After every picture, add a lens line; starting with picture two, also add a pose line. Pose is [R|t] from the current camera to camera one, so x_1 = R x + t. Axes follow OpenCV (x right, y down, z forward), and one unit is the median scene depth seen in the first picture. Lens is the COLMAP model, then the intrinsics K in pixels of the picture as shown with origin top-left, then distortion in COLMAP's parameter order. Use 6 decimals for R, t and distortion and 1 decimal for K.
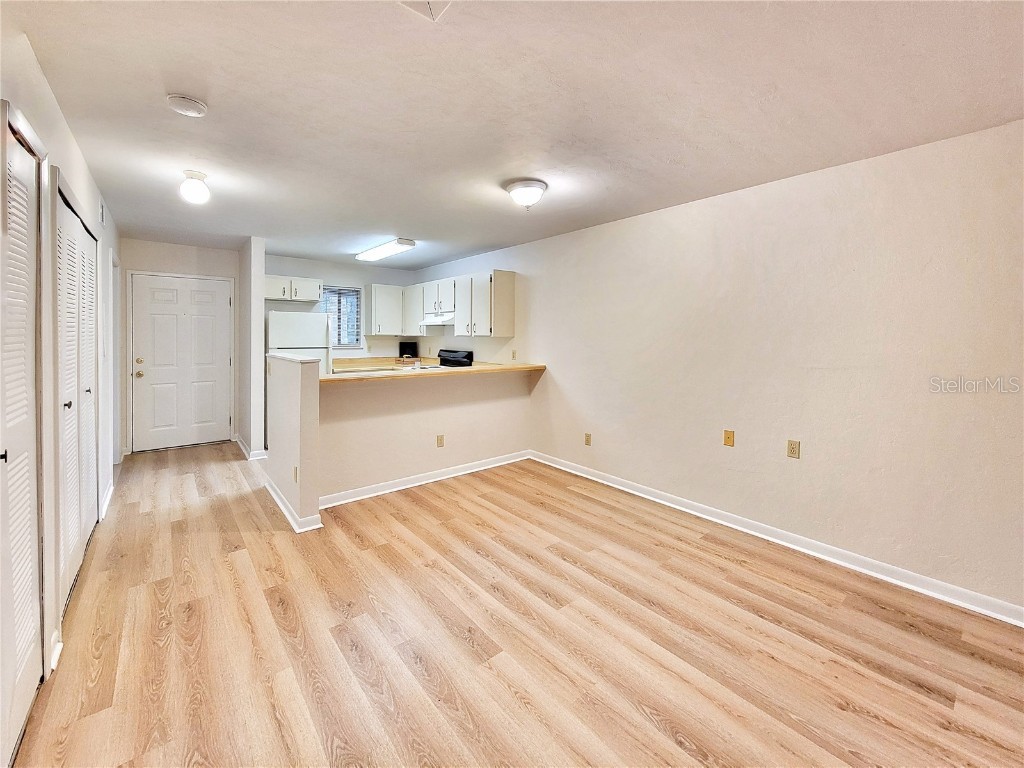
lens RADIAL K [[414.0, 0, 520.3], [0, 414.0, 341.0], [0, 0, 1]] dist [-0.002020, 0.000917]
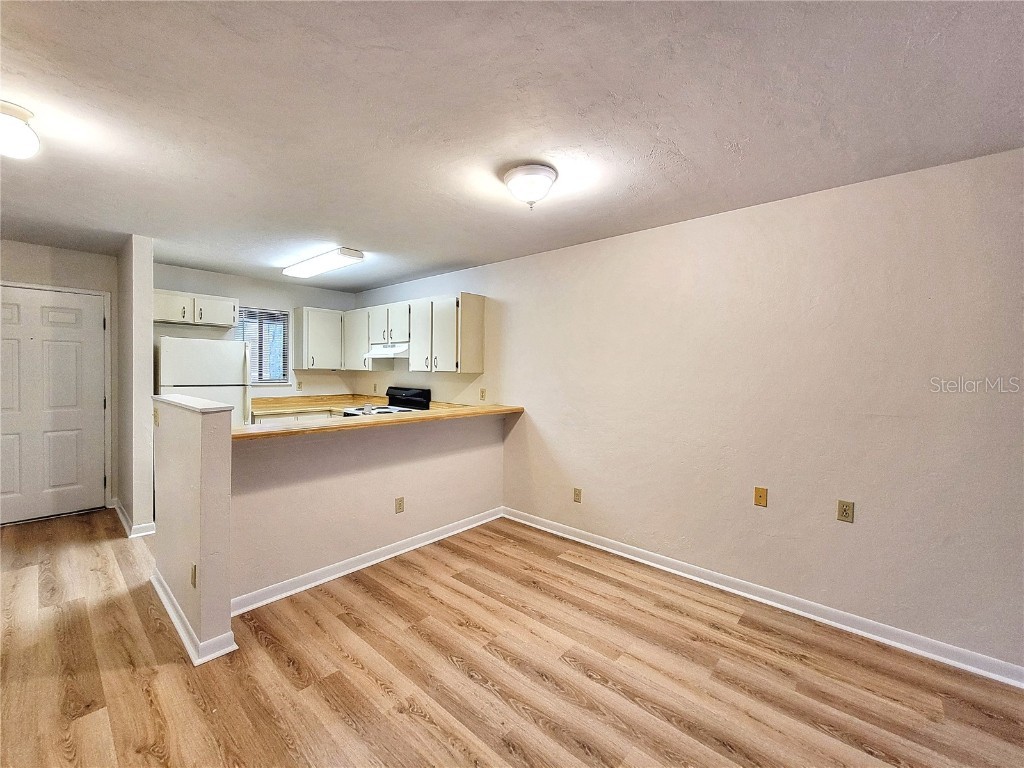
lens RADIAL K [[414.0, 0, 515.5], [0, 414.0, 379.7], [0, 0, 1]] dist [-0.002020, 0.000917]
pose [[0.989909, 0.004626, 0.141632, -0.111766], [-0.006279, 0.999917, 0.011225, -0.010060], [-0.141568, -0.012001, 0.989856, 0.244623]]
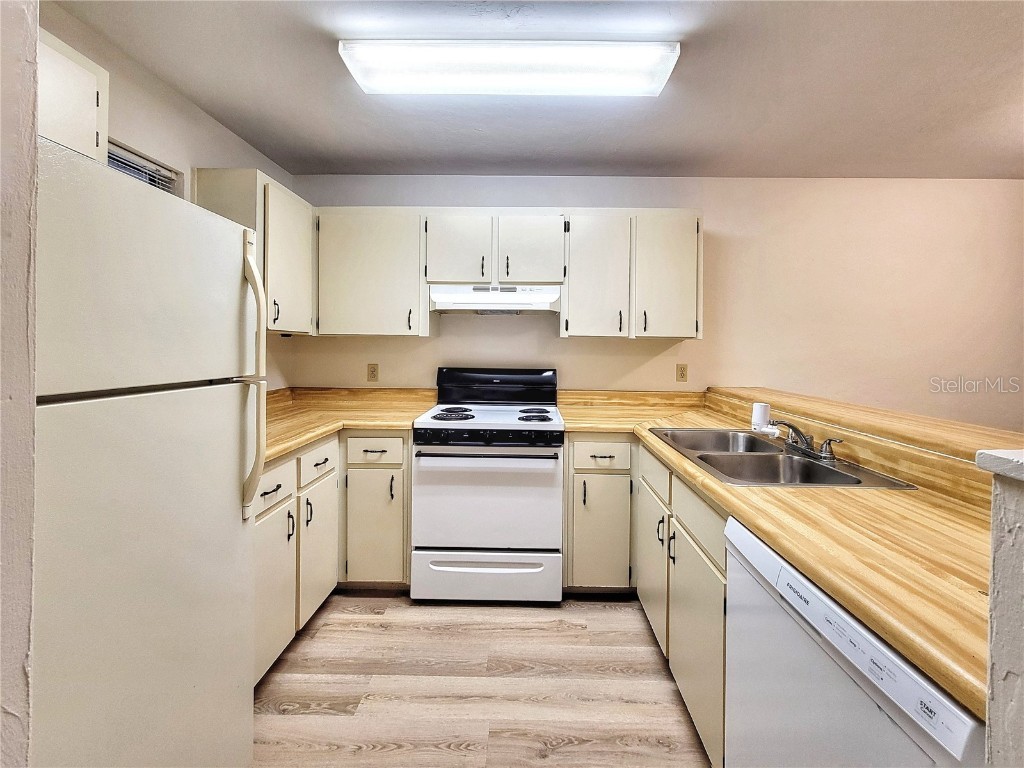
lens RADIAL K [[414.0, 0, 518.9], [0, 414.0, 360.5], [0, 0, 1]] dist [-0.002020, 0.000917]
pose [[0.679442, -0.028904, 0.733160, -0.907118], [0.004534, 0.999370, 0.035197, -0.005085], [-0.733715, -0.020590, 0.679145, 1.257391]]
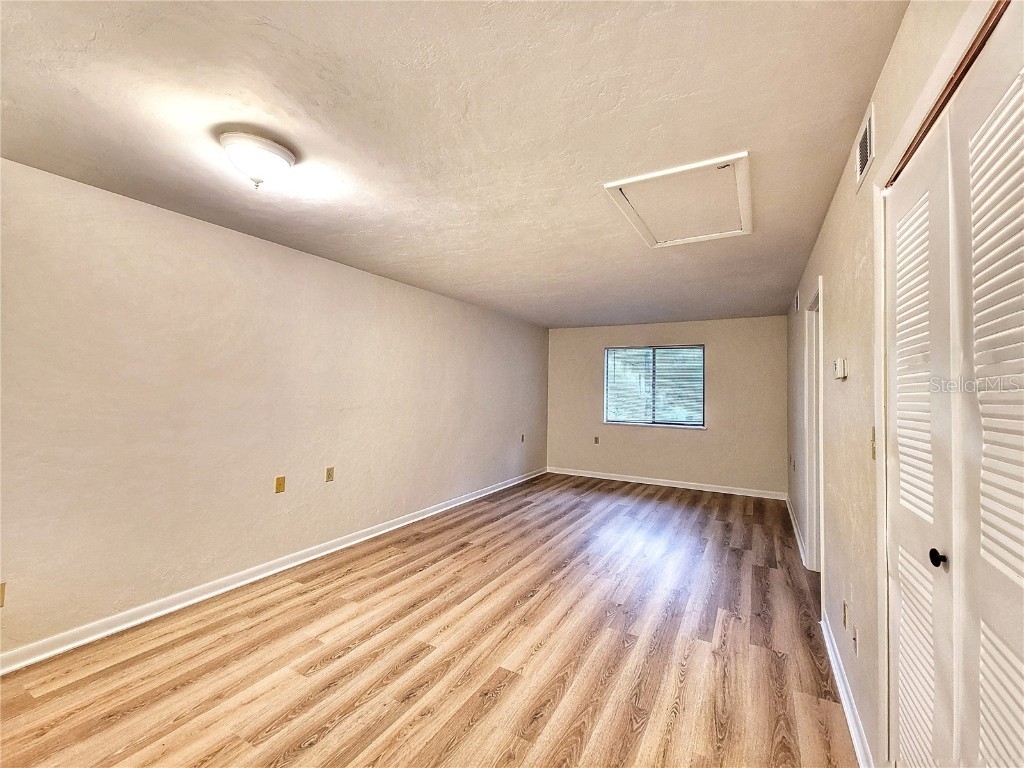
lens RADIAL K [[414.0, 0, 532.6], [0, 414.0, 383.8], [0, 0, 1]] dist [-0.002020, 0.000917]
pose [[-0.352398, 0.000606, 0.935850, -0.675964], [-0.004587, 0.999987, -0.002375, -0.014854], [-0.935839, -0.005130, -0.352391, 0.786145]]
